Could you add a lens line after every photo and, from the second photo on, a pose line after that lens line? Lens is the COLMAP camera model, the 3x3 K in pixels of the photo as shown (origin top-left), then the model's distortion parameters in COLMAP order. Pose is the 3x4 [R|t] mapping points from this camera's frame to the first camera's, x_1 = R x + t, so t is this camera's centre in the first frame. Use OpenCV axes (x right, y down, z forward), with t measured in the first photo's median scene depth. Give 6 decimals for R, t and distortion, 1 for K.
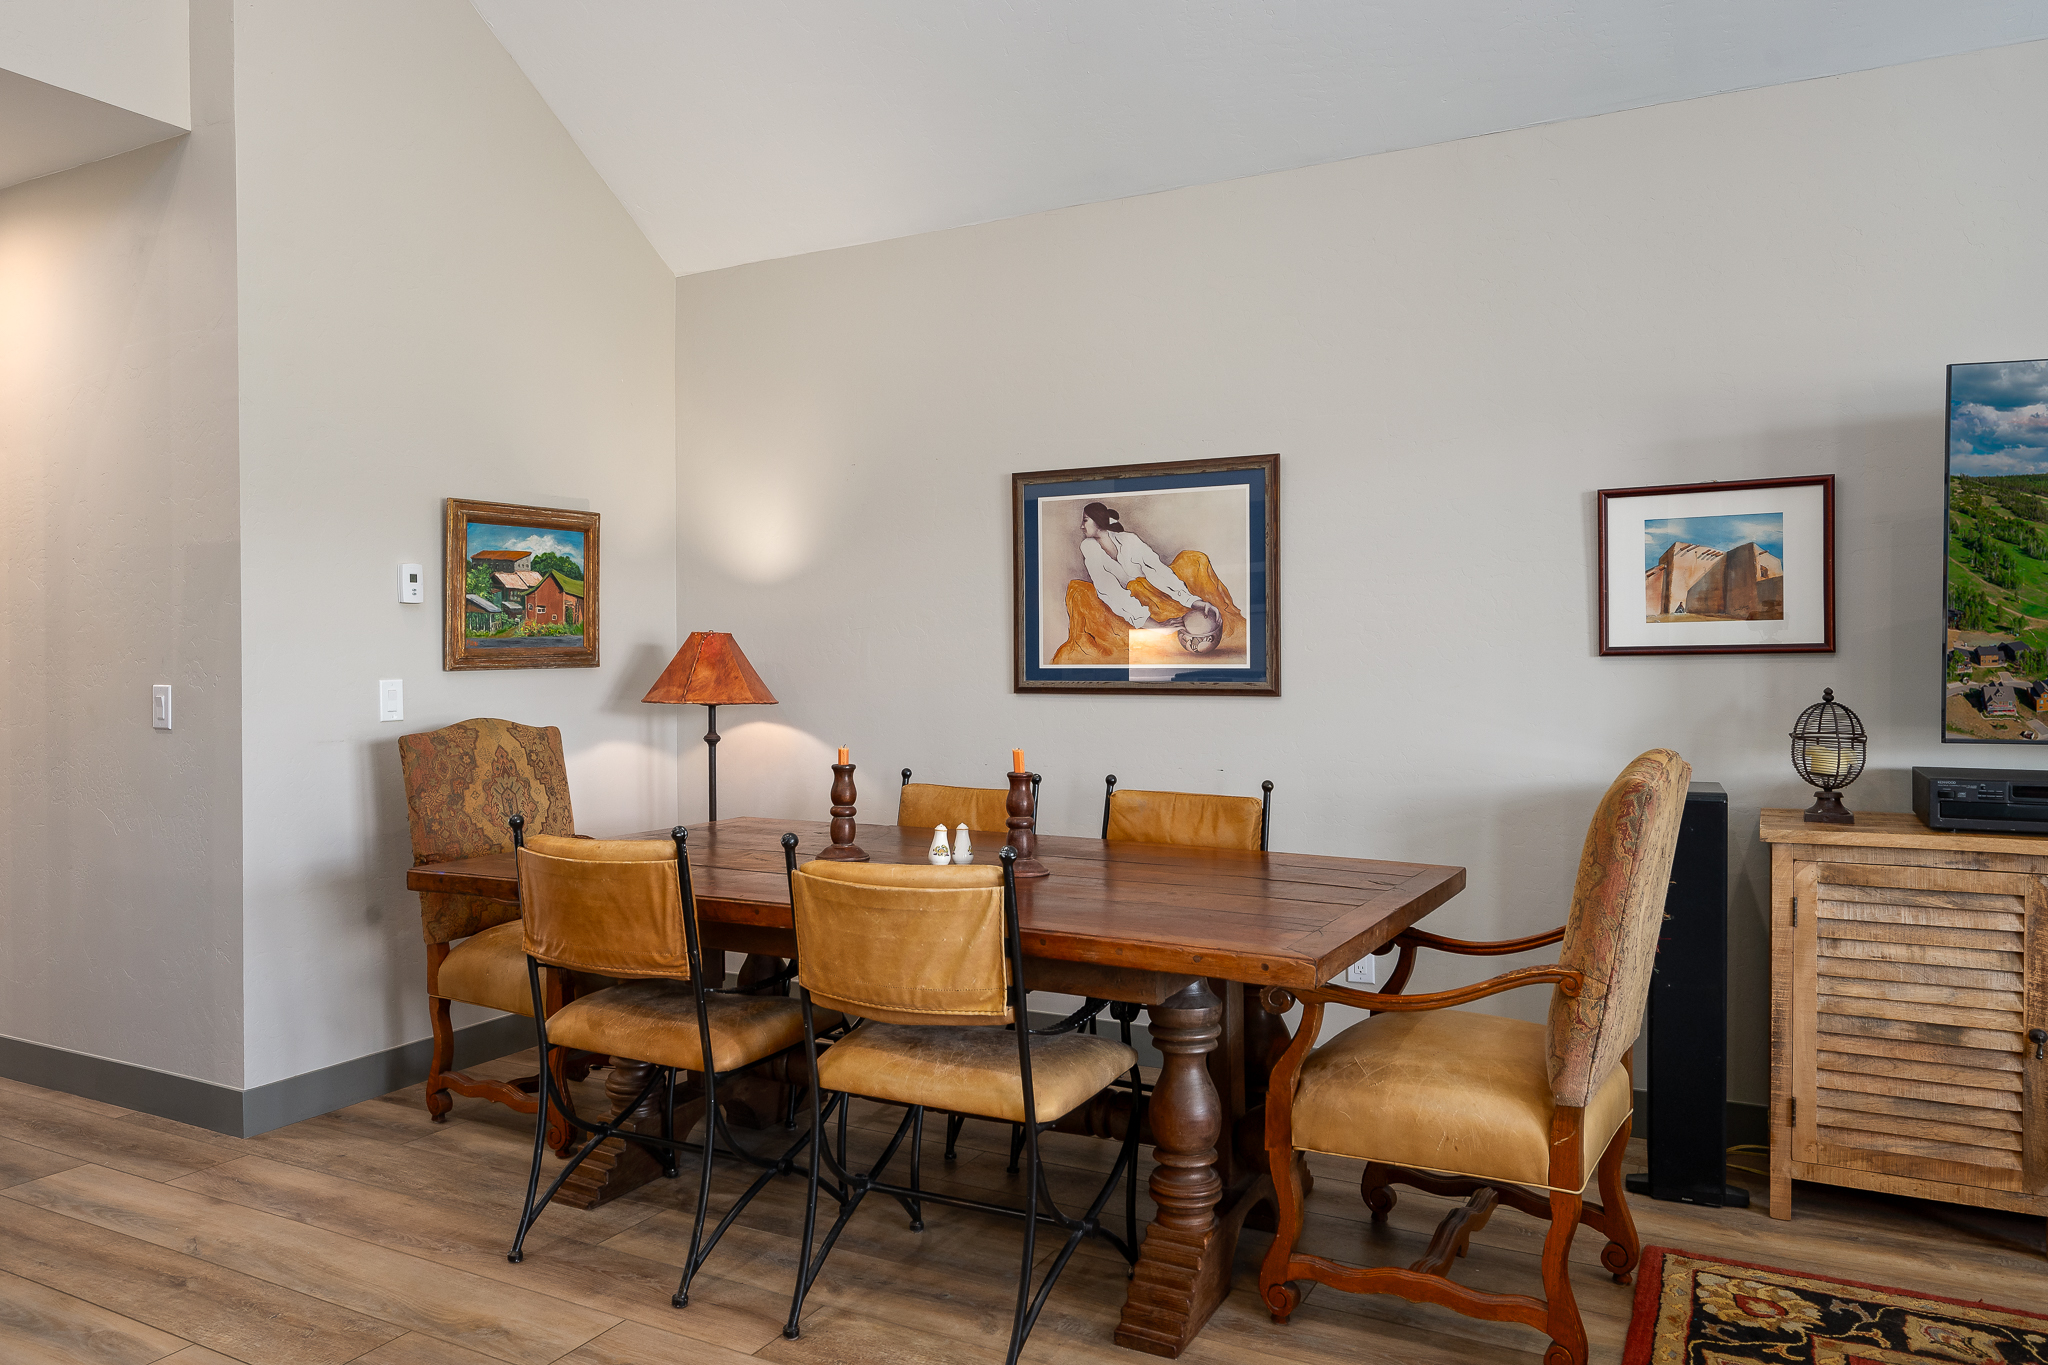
lens RADIAL K [[1369.7, 0, 1010.5], [0, 1369.7, 686.9], [0, 0, 1]] dist [-0.006227, 0.001824]
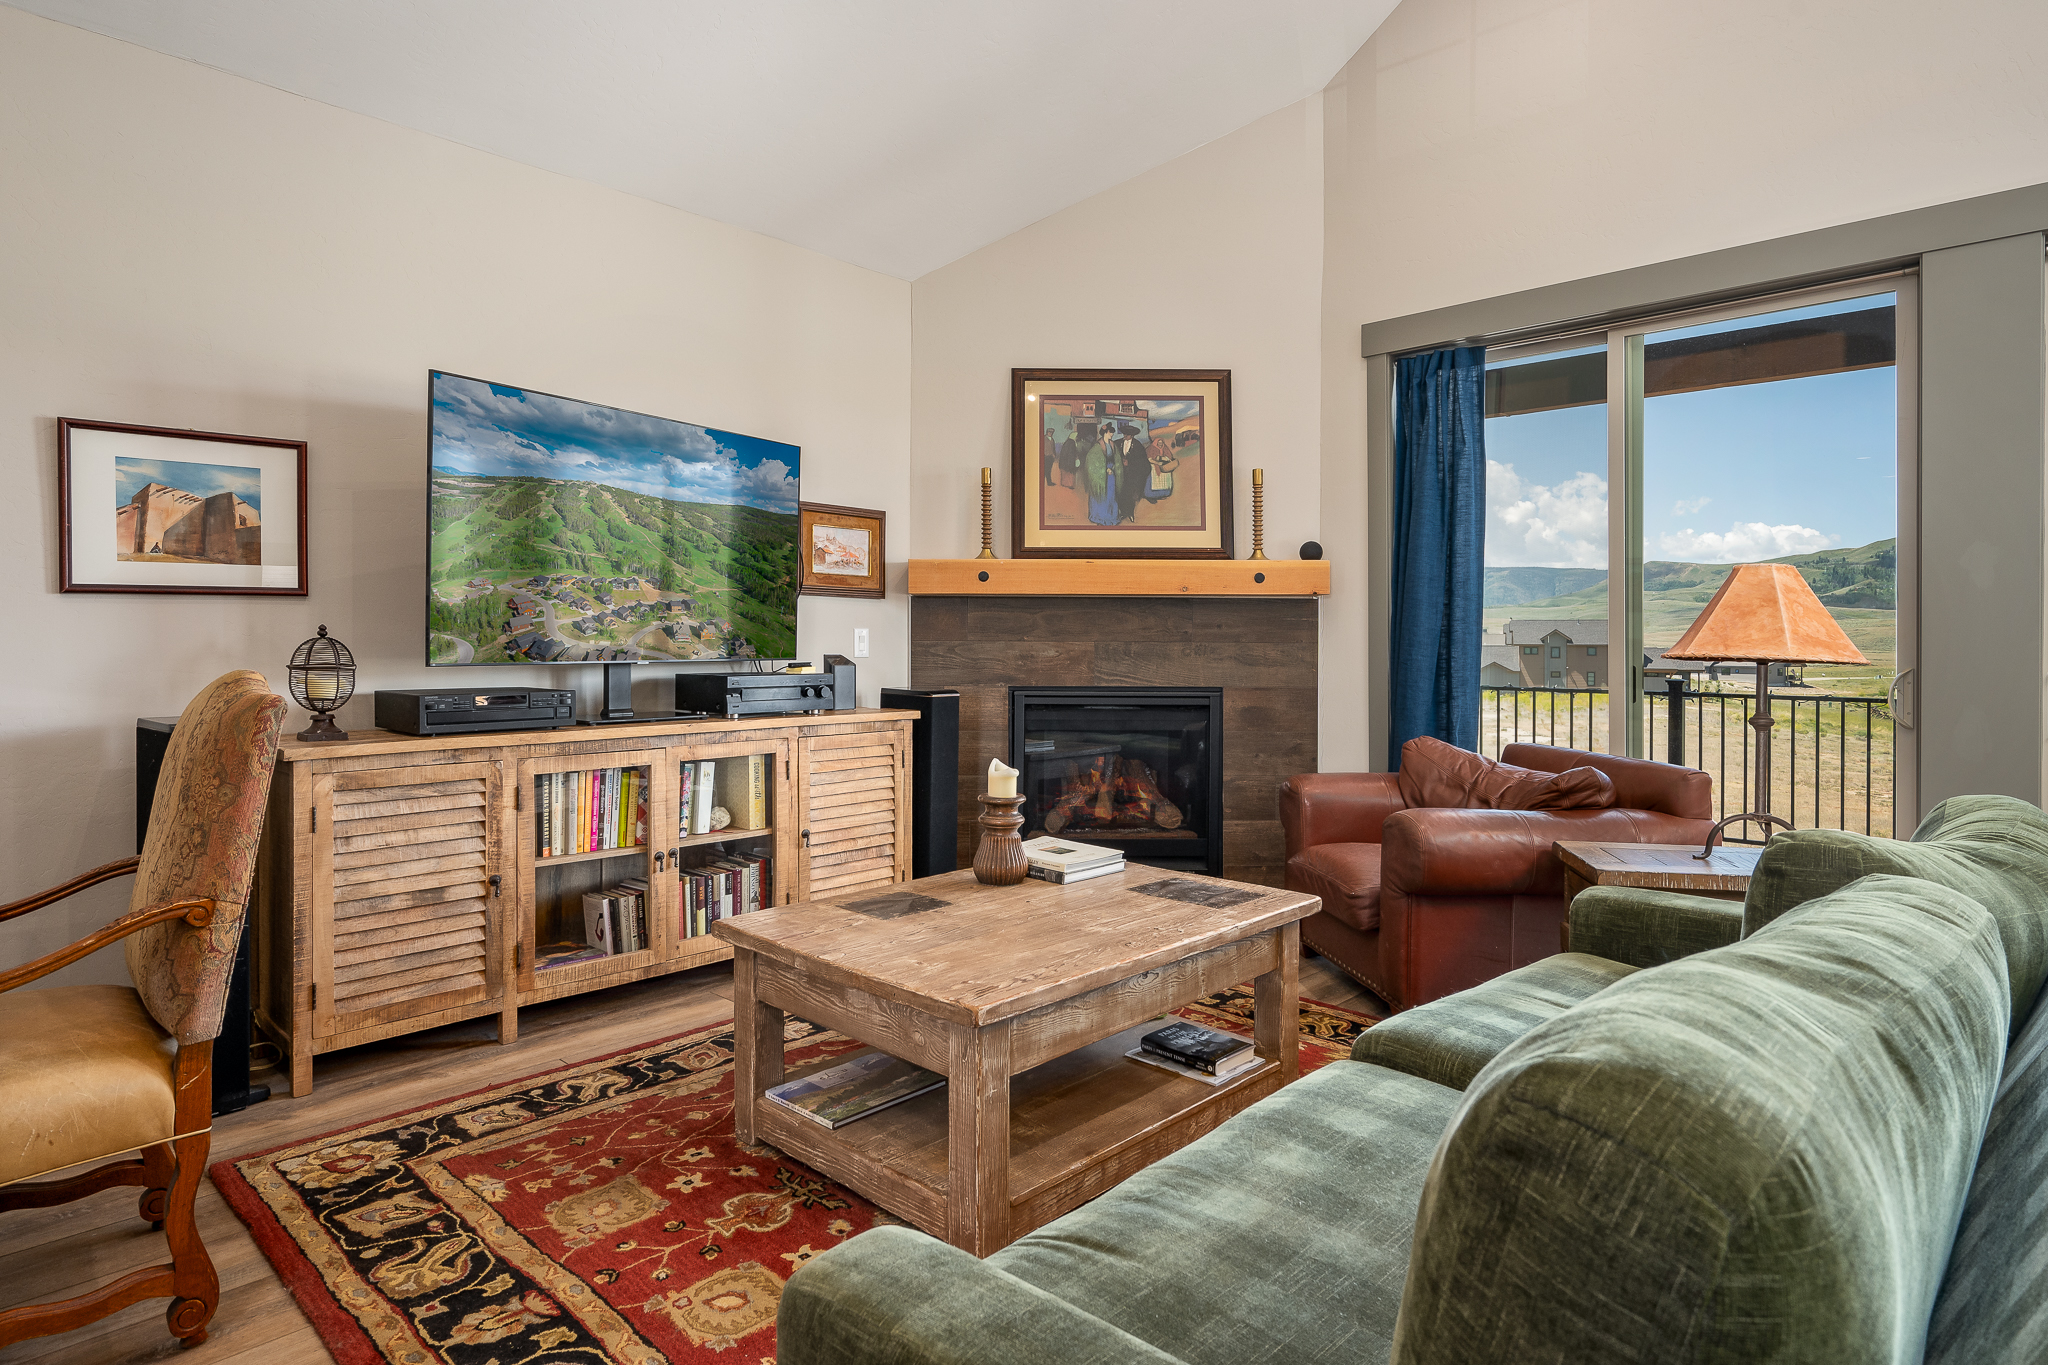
lens RADIAL K [[1129.0, 0, 1019.6], [0, 1129.0, 655.9], [0, 0, 1]] dist [0.008206, -0.006436]
pose [[0.265553, -0.011683, 0.964026, -0.152193], [0.015218, 0.999853, 0.007925, 0.025277], [-0.963976, 0.012566, 0.265691, 0.155789]]
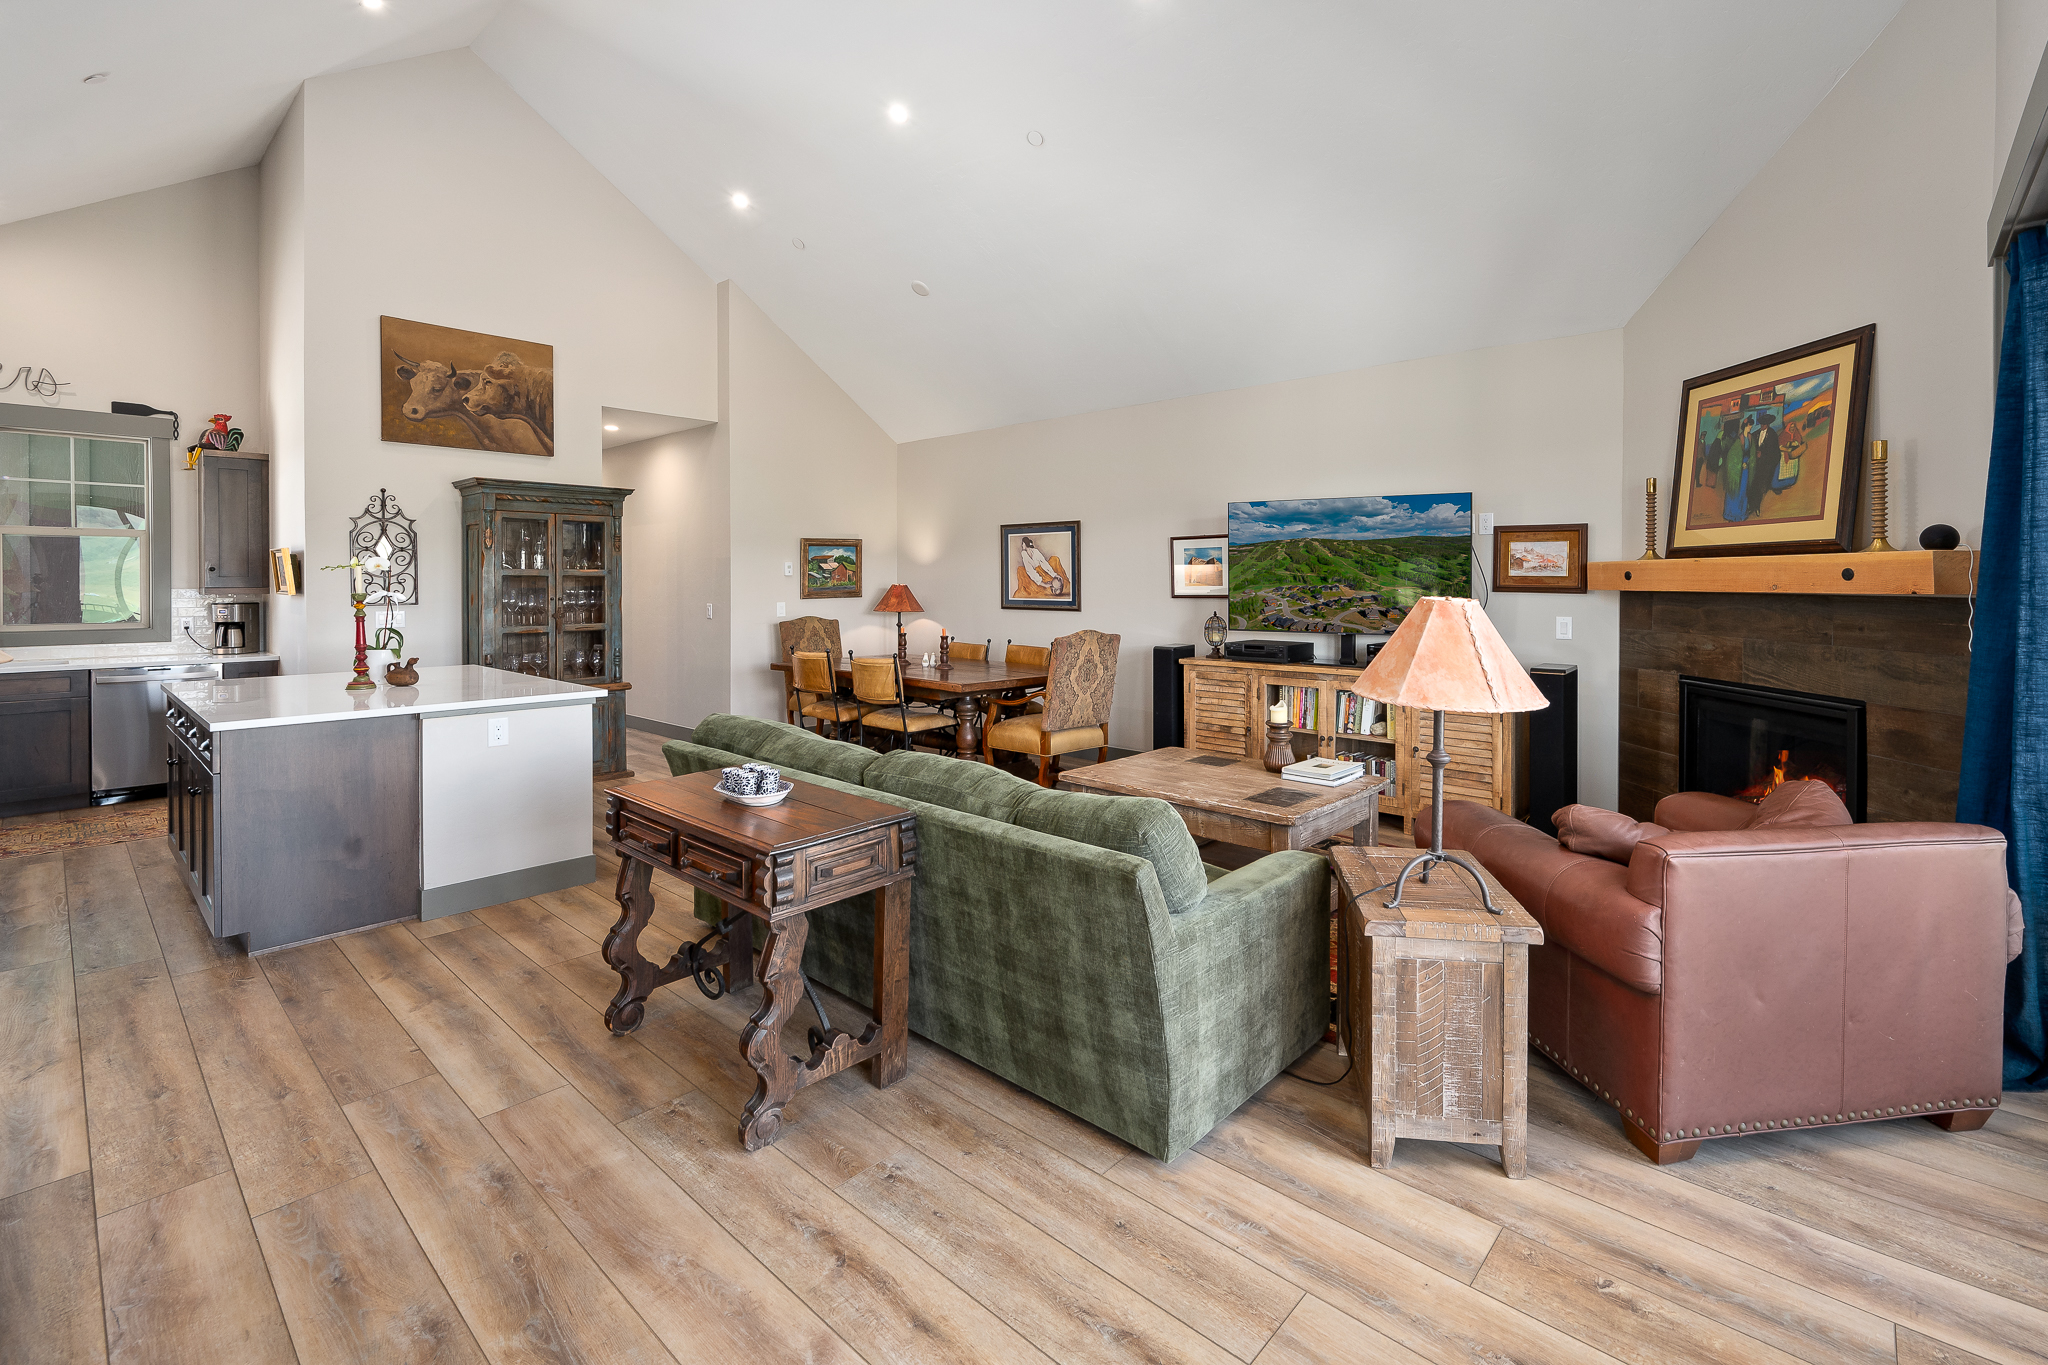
lens RADIAL K [[845.3, 0, 1048.6], [0, 845.3, 590.7], [0, 0, 1]] dist [-0.016652, 0.000903]
pose [[0.973882, 0.004605, -0.227006, 0.585387], [-0.006905, 0.999933, -0.009338, -0.019806], [0.226948, 0.010662, 0.973849, -0.705869]]
